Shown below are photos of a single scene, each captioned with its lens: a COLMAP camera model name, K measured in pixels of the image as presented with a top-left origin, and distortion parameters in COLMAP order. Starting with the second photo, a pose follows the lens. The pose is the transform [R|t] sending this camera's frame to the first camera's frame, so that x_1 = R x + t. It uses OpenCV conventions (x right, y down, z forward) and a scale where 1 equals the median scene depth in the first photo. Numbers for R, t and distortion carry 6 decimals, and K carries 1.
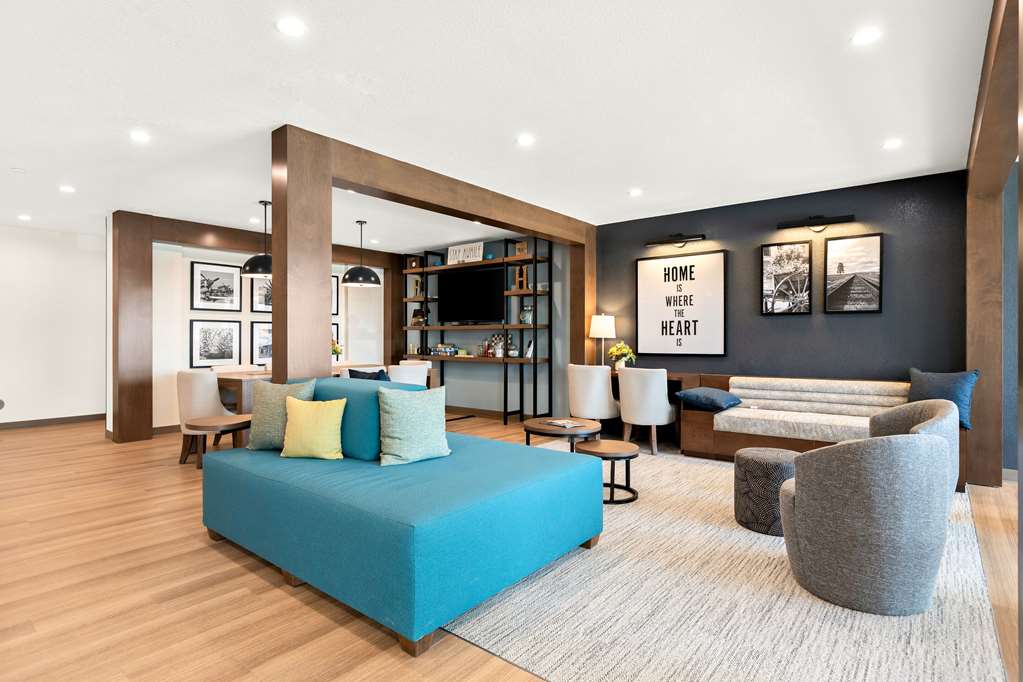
lens RADIAL K [[526.3, 0, 510.9], [0, 526.3, 340.6], [0, 0, 1]] dist [0.006494, 0.001972]
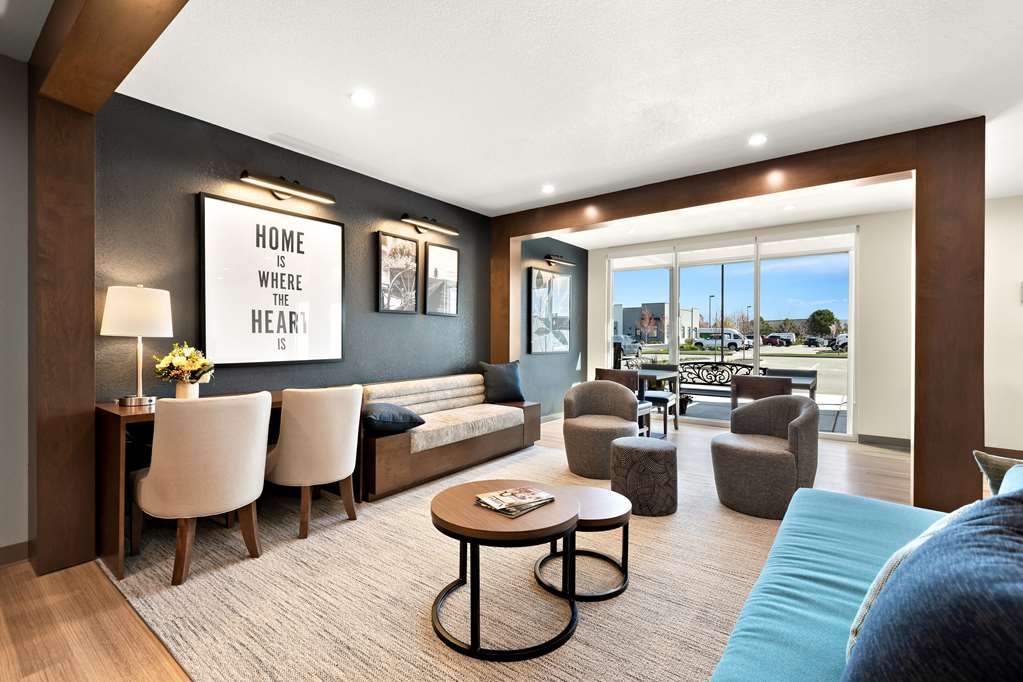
lens RADIAL K [[459.4, 0, 509.1], [0, 459.4, 338.9], [0, 0, 1]] dist [-0.000103, 0.000033]
pose [[-0.027452, -0.001902, 0.999621, -0.265879], [0.000127, 0.999998, 0.001906, -0.004150], [-0.999623, 0.000179, -0.027452, 0.741738]]
